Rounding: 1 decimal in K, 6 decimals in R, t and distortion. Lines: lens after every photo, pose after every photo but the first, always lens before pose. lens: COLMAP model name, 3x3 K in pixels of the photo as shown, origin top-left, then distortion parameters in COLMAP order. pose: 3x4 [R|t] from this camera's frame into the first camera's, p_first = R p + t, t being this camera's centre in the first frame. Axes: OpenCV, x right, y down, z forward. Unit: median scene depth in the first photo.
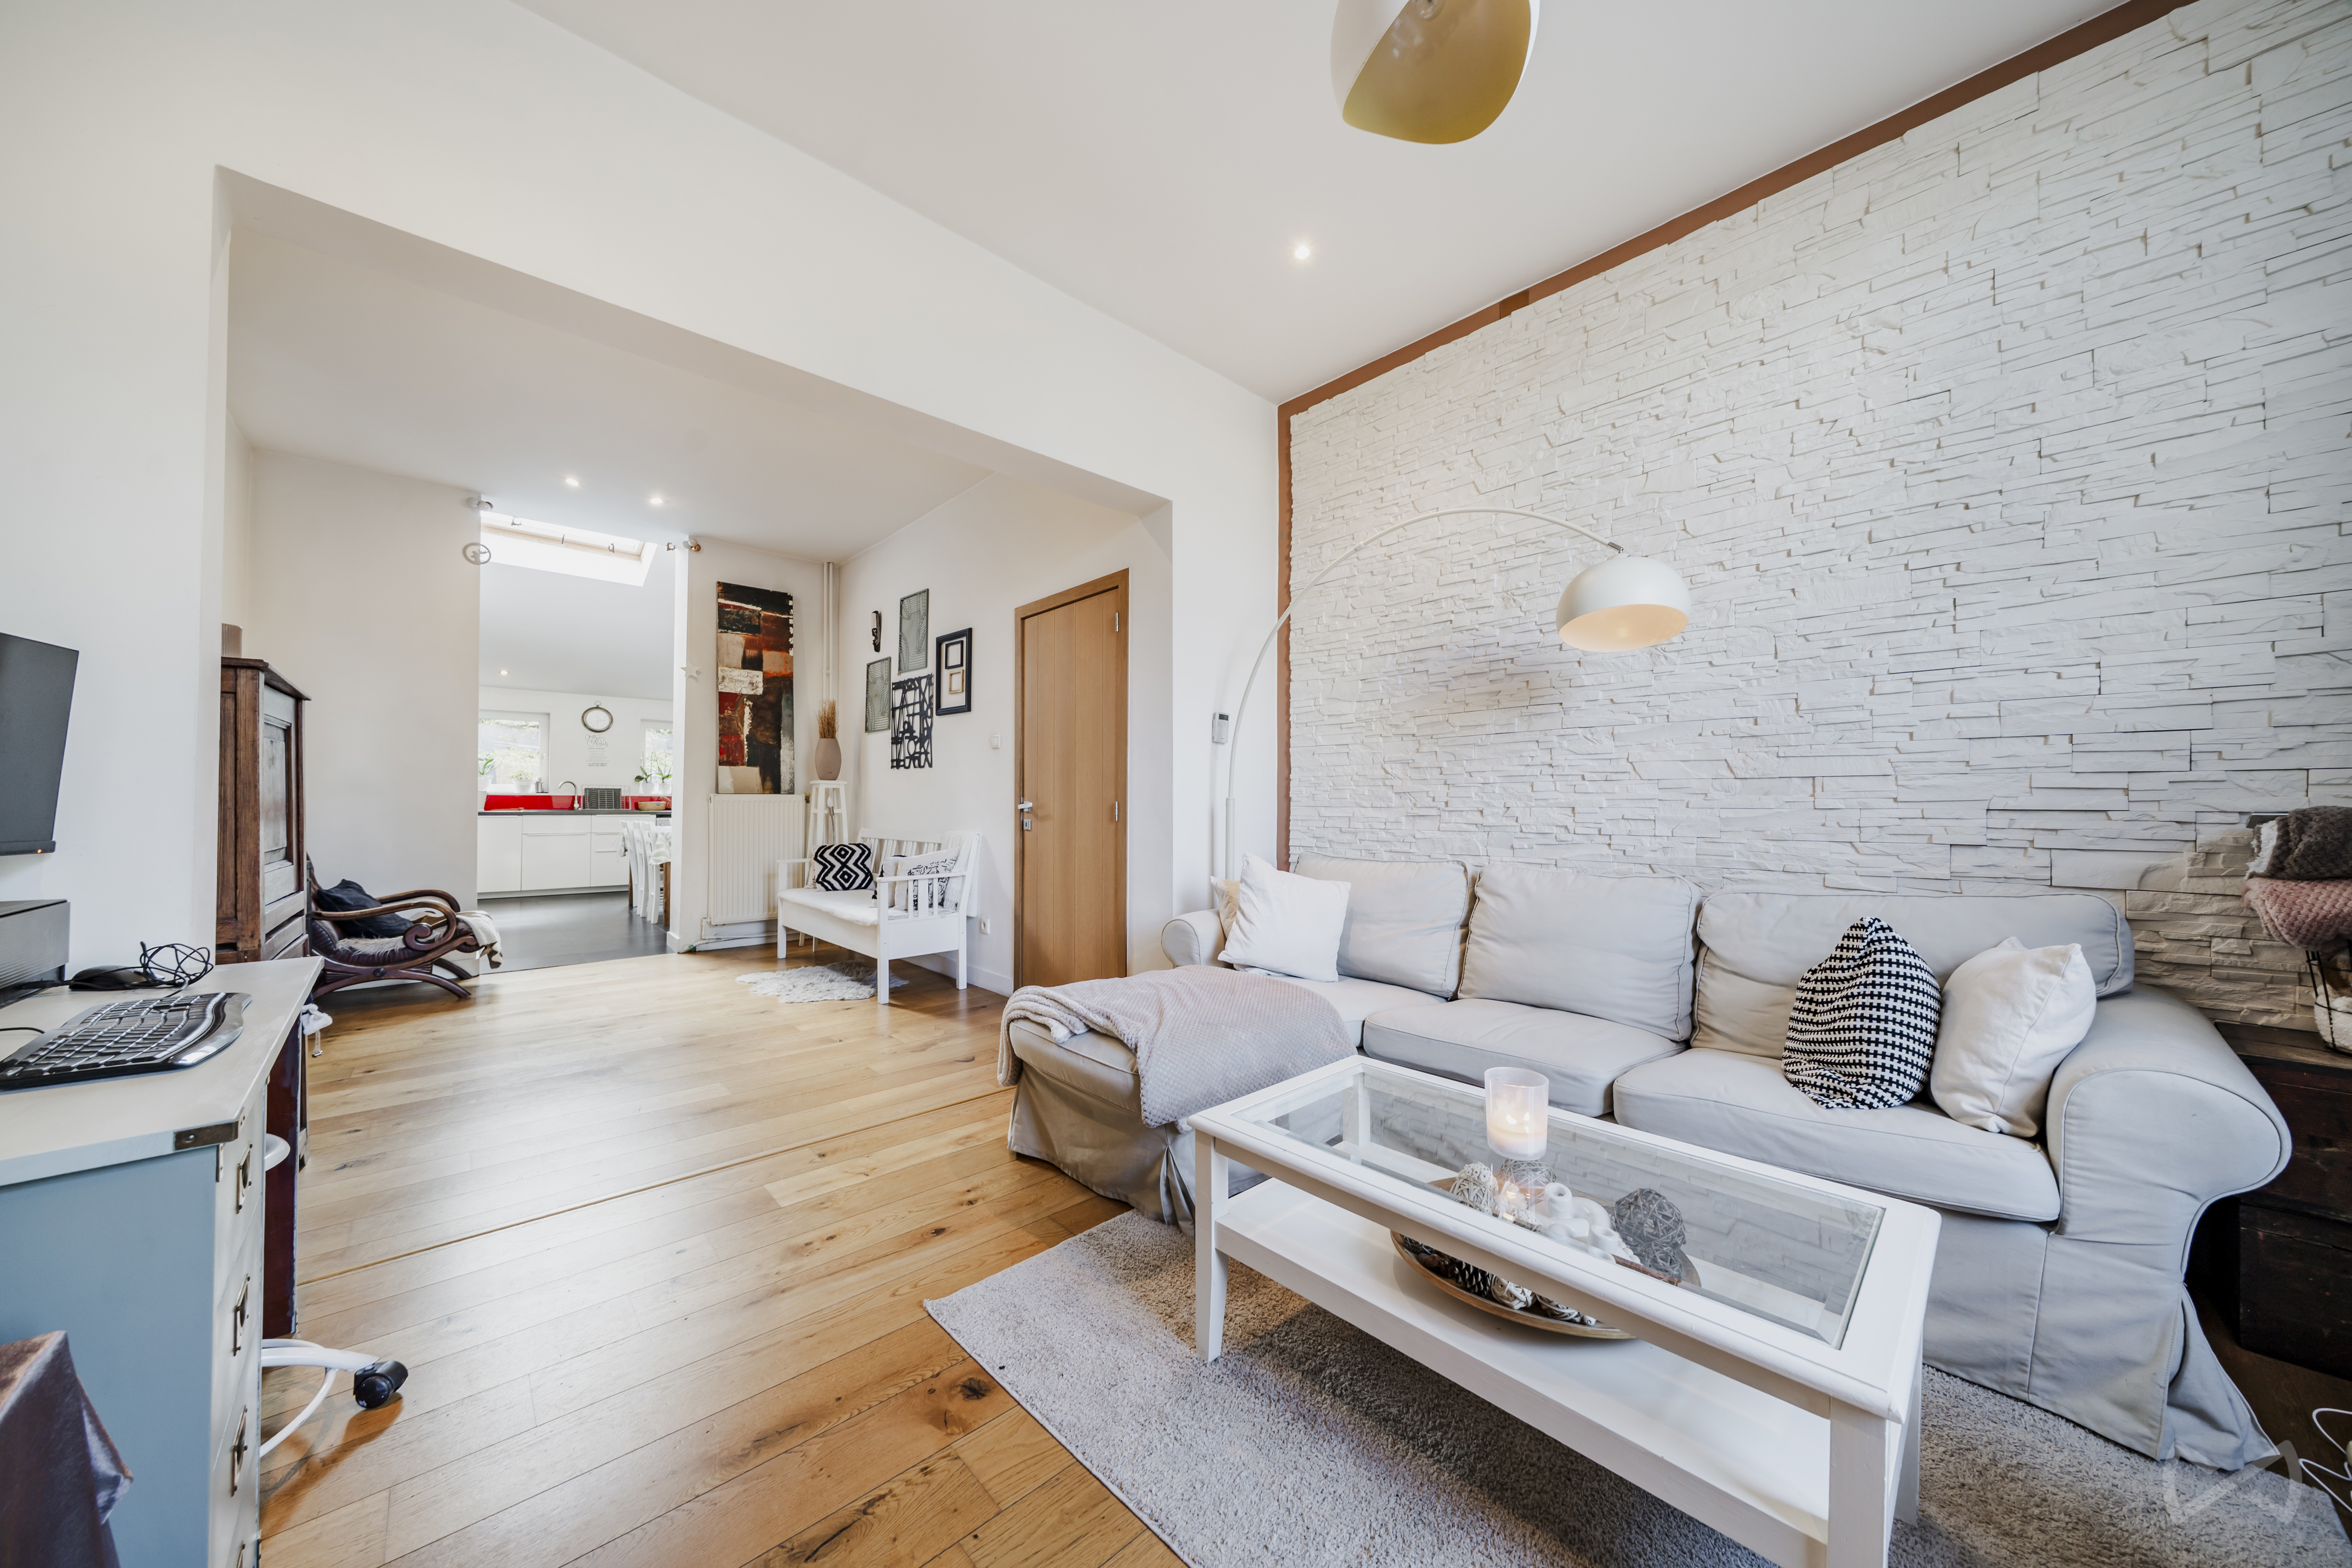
lens RADIAL K [[793.3, 0, 1186.5], [0, 793.3, 790.5], [0, 0, 1]] dist [-0.000854, -0.000080]
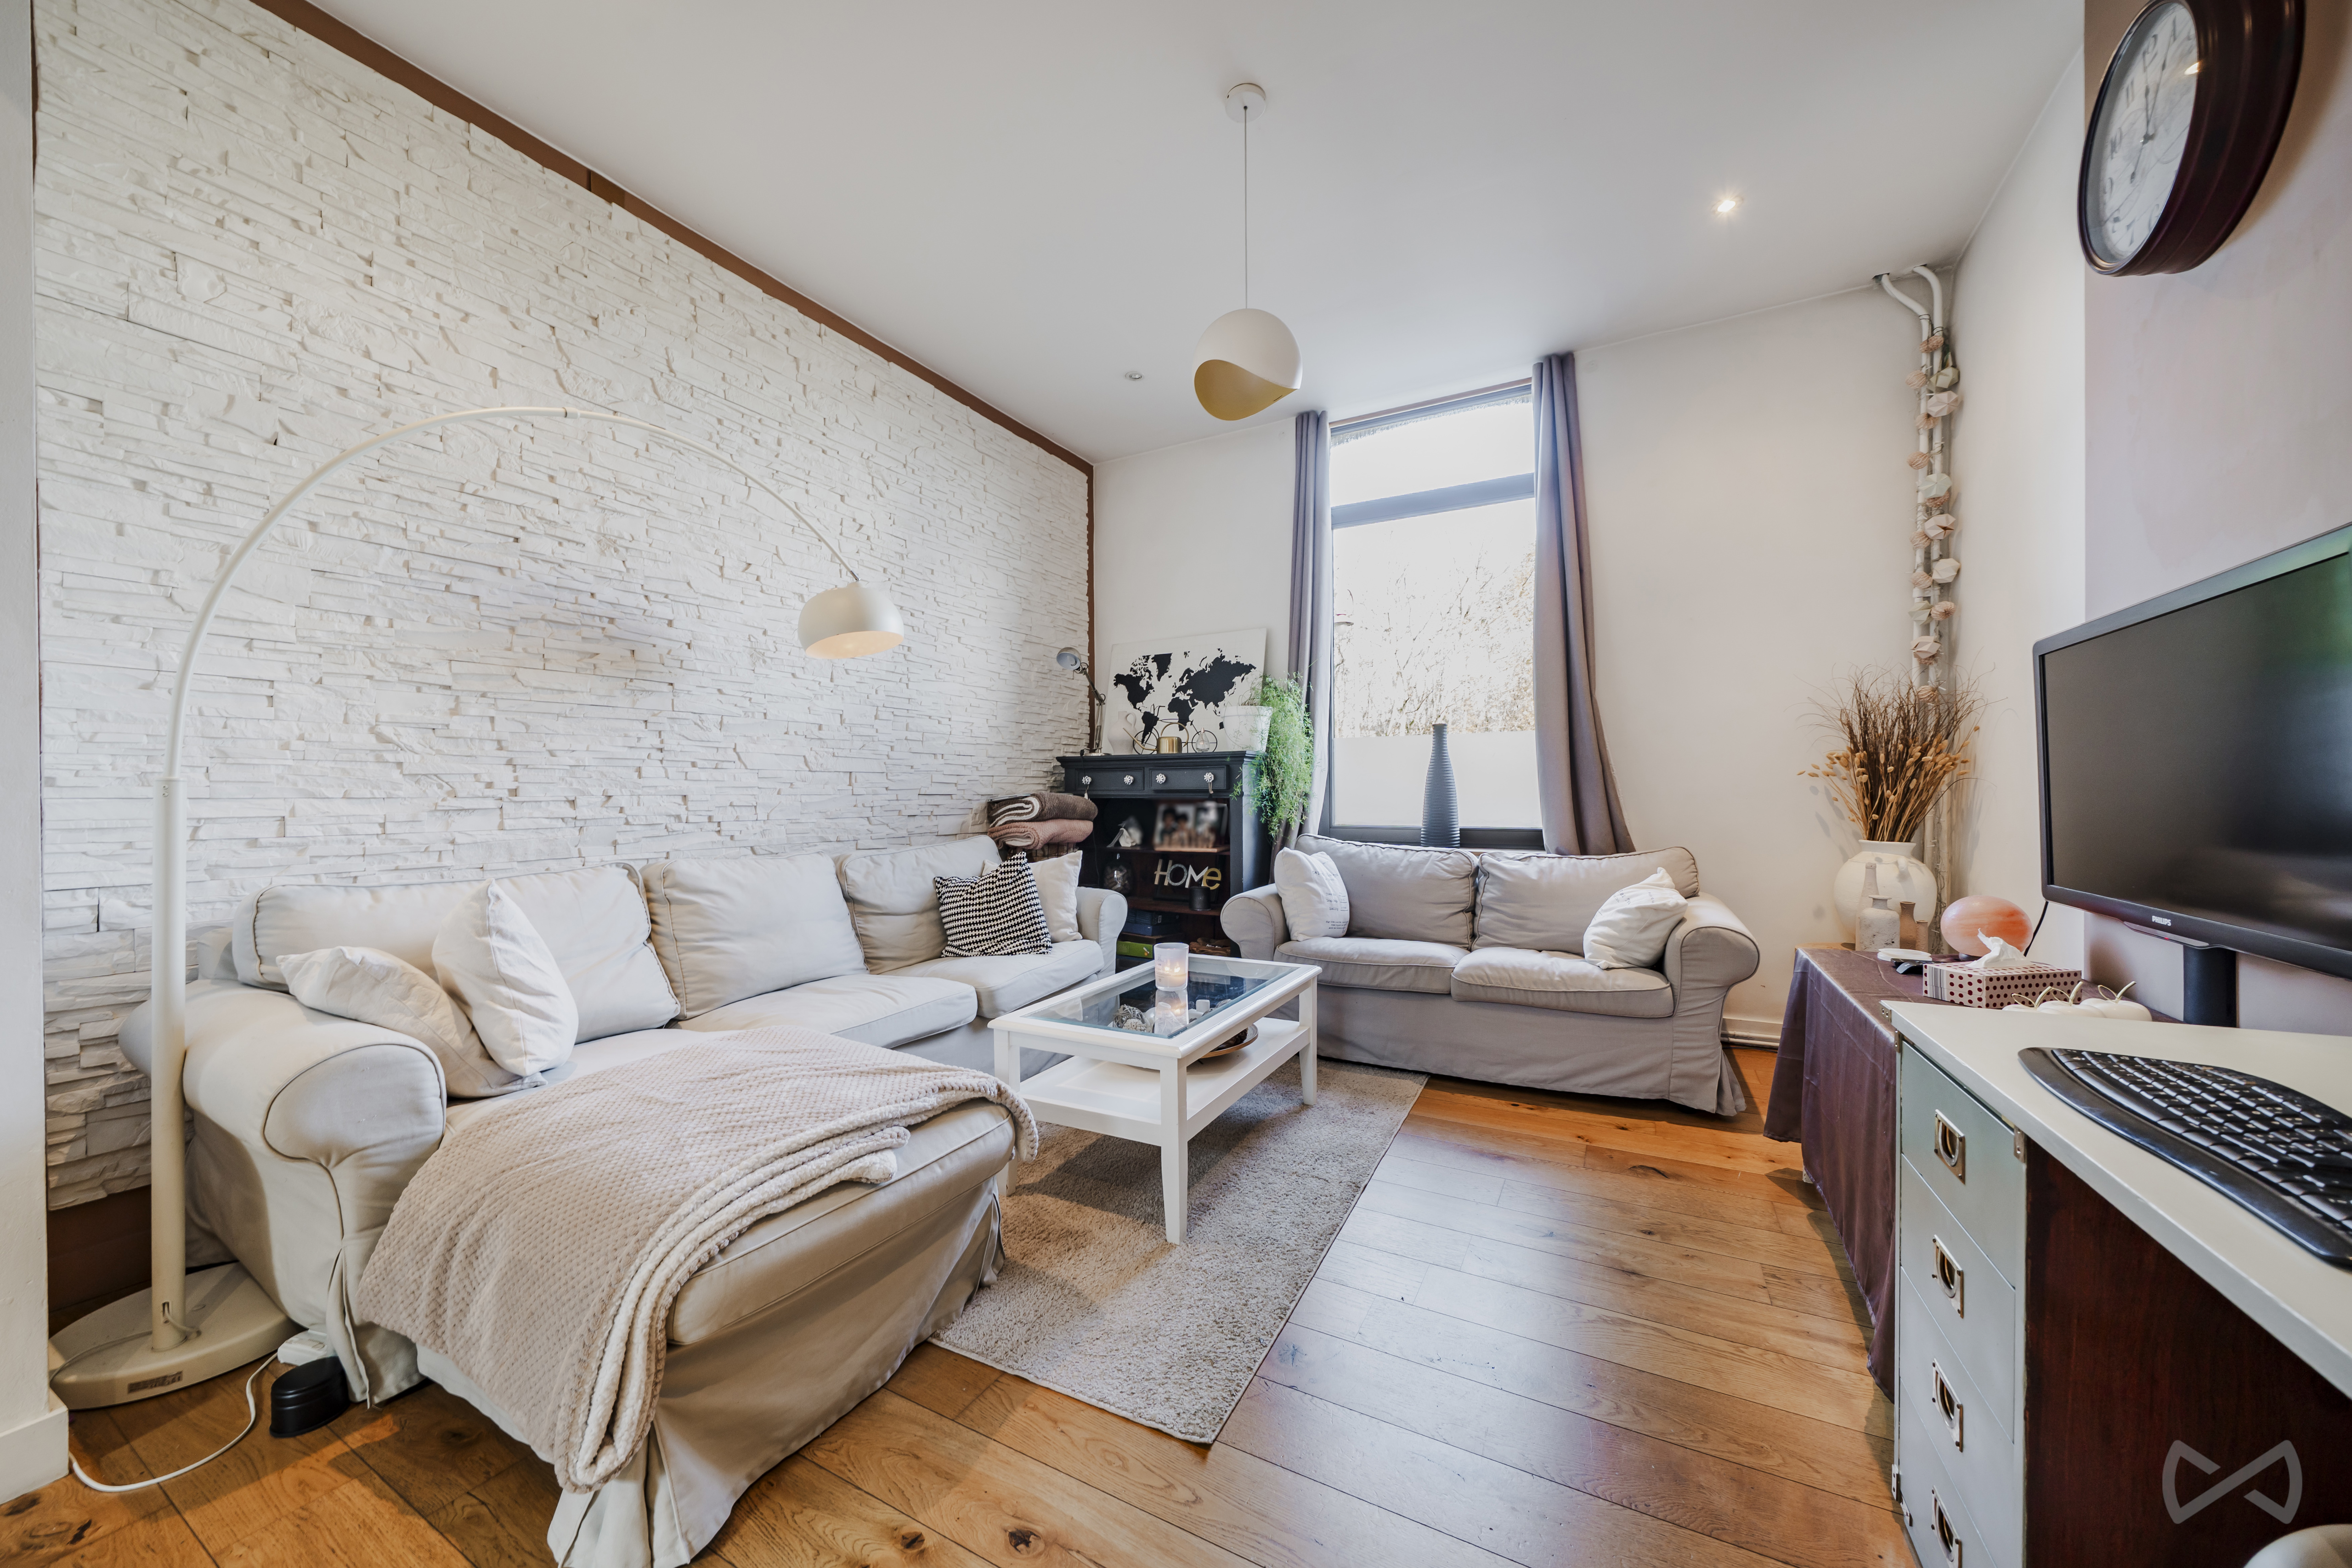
lens RADIAL K [[793.3, 0, 1167.0], [0, 793.3, 795.8], [0, 0, 1]] dist [-0.000854, -0.000080]
pose [[-0.276670, -0.005554, 0.960949, -0.590029], [-0.013113, 0.999912, 0.002004, 0.012211], [-0.960876, -0.012046, -0.276718, 0.705651]]
